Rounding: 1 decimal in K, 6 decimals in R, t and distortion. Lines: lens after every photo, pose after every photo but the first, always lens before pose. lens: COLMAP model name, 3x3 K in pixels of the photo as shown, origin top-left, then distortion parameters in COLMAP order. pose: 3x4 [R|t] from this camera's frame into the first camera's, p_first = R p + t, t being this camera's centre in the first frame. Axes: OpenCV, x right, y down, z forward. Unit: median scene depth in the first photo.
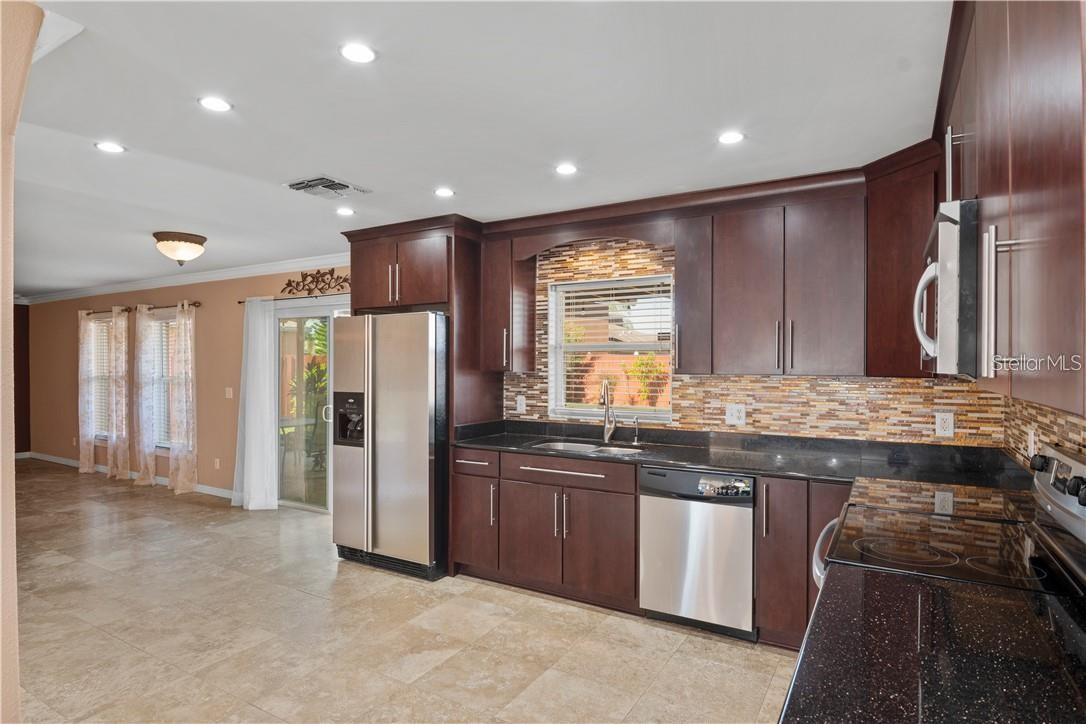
lens RADIAL K [[596.4, 0, 531.4], [0, 596.4, 367.8], [0, 0, 1]] dist [-0.007978, -0.000677]
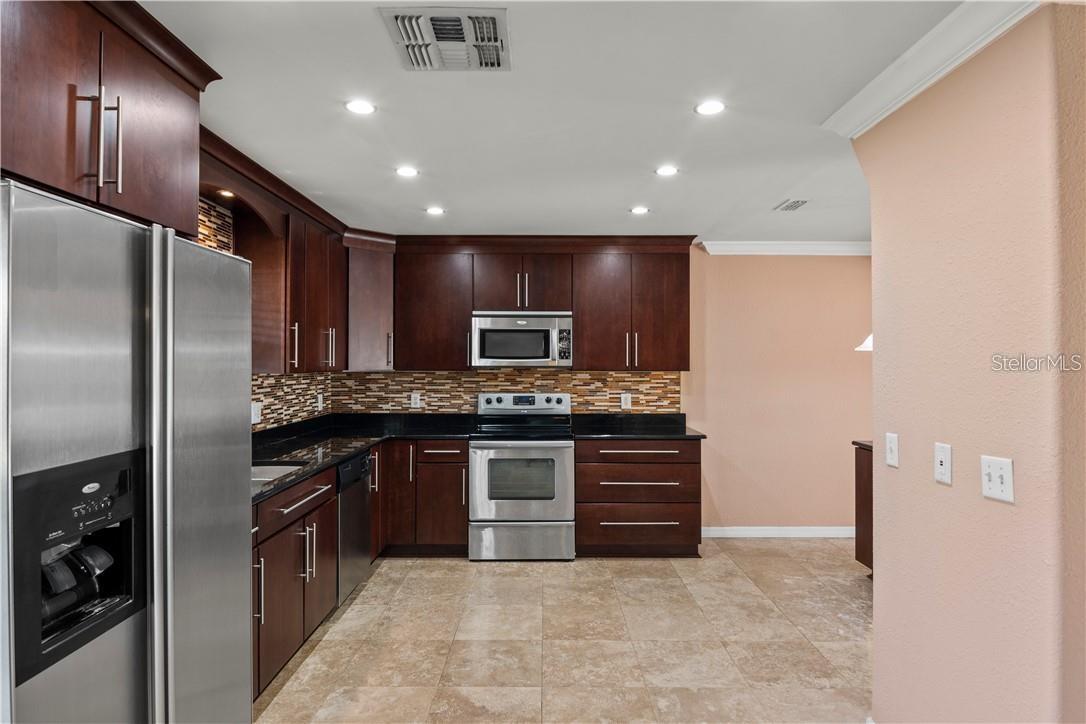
lens RADIAL K [[596.4, 0, 576.5], [0, 596.4, 353.6], [0, 0, 1]] dist [-0.007978, -0.000677]
pose [[-0.560785, 0.012246, 0.827871, -0.804982], [-0.000113, 0.999889, -0.014867, -0.004929], [-0.827962, -0.008431, -0.560721, 1.143271]]
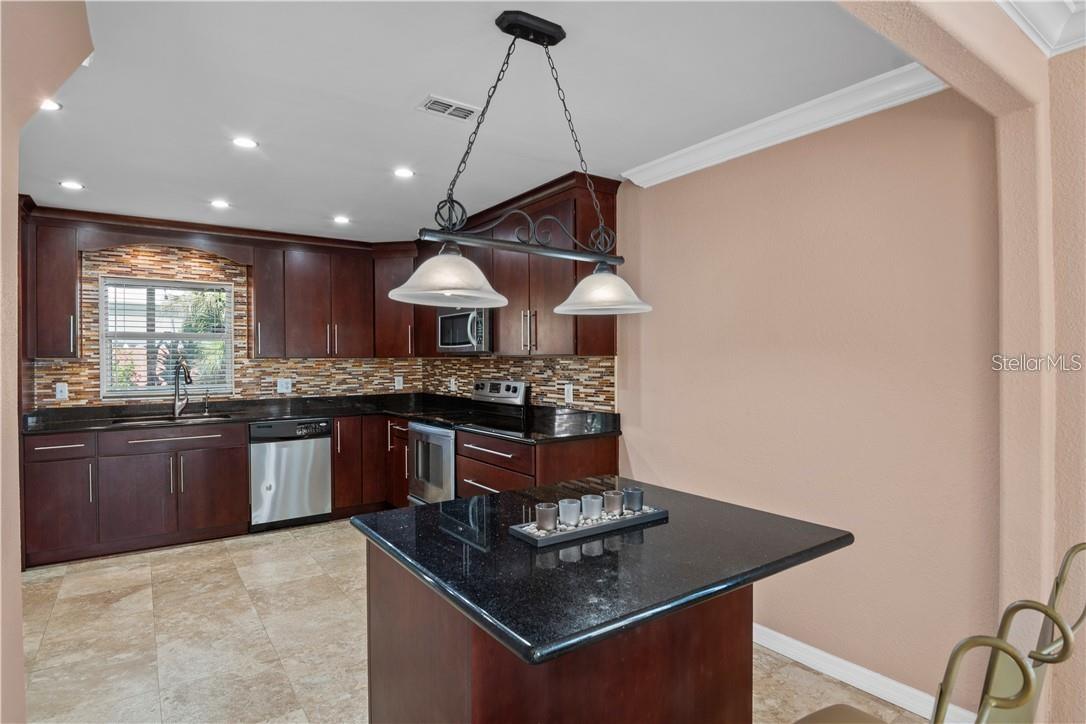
lens RADIAL K [[596.4, 0, 560.7], [0, 596.4, 361.8], [0, 0, 1]] dist [-0.007978, -0.000677]
pose [[0.378546, -0.010096, 0.925528, -0.767983], [0.011053, 0.999919, 0.006386, 0.018204], [-0.925517, 0.007812, 0.378626, -0.184299]]
